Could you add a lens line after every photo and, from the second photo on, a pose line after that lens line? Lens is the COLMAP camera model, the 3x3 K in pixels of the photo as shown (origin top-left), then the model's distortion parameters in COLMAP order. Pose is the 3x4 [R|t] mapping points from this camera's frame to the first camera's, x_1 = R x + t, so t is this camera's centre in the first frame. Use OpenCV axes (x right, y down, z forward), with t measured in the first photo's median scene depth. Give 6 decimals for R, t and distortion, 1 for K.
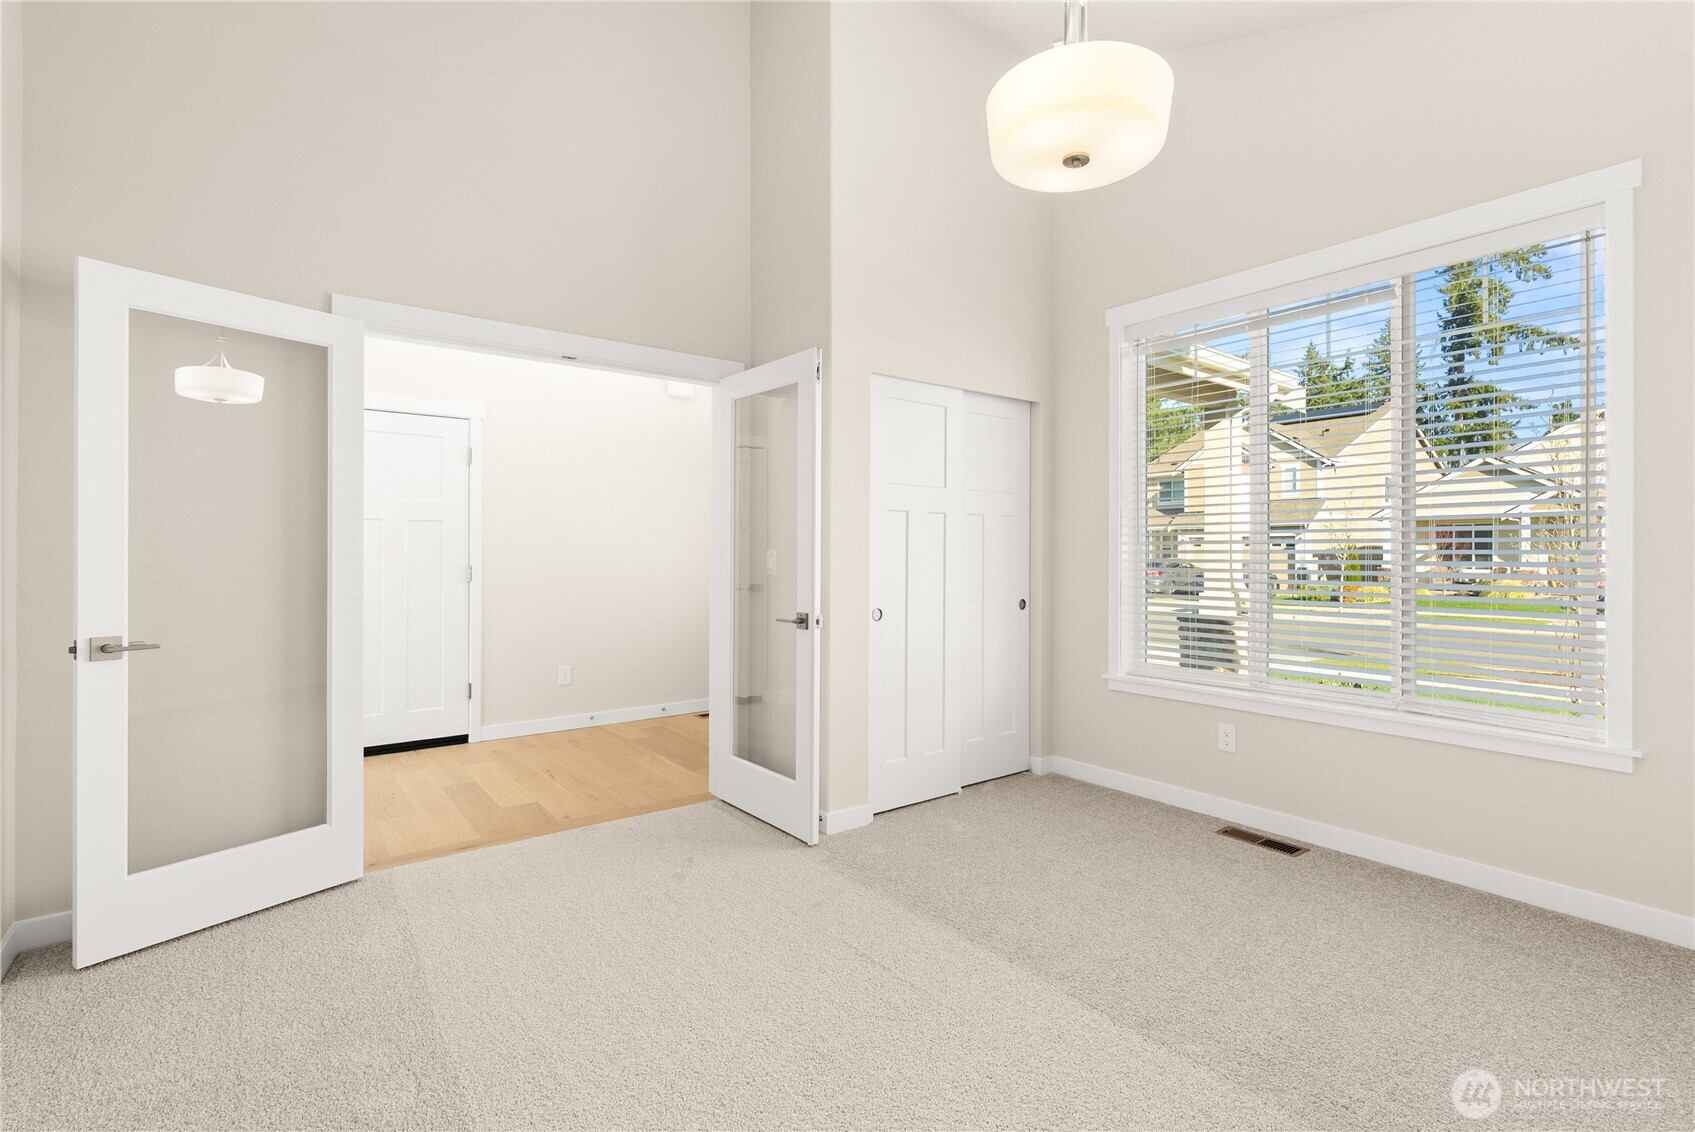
lens RADIAL K [[765.0, 0, 831.8], [0, 765.0, 556.7], [0, 0, 1]] dist [-0.008117, 0.001851]
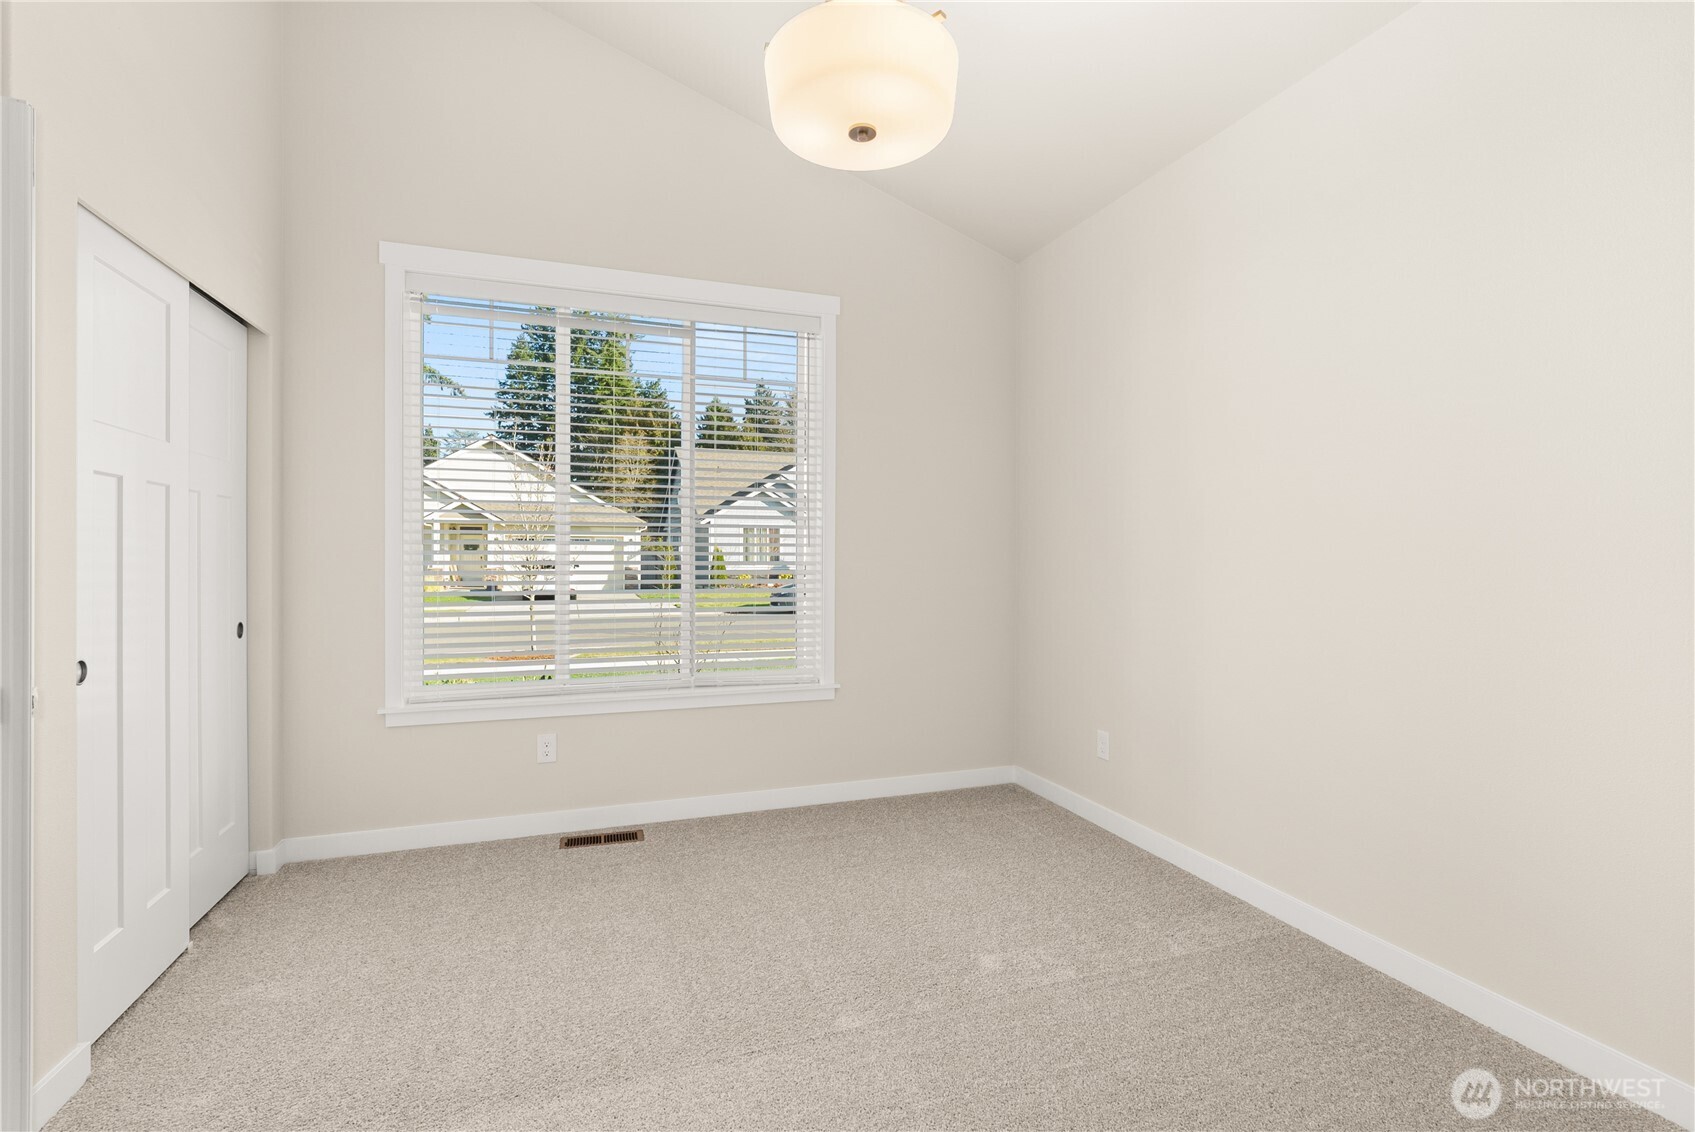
lens RADIAL K [[765.0, 0, 838.4], [0, 765.0, 566.9], [0, 0, 1]] dist [-0.008117, 0.001851]
pose [[0.297695, -0.014572, 0.954550, -0.246149], [0.001705, 0.999890, 0.014732, -0.002055], [-0.954660, -0.002758, 0.297687, 0.322327]]
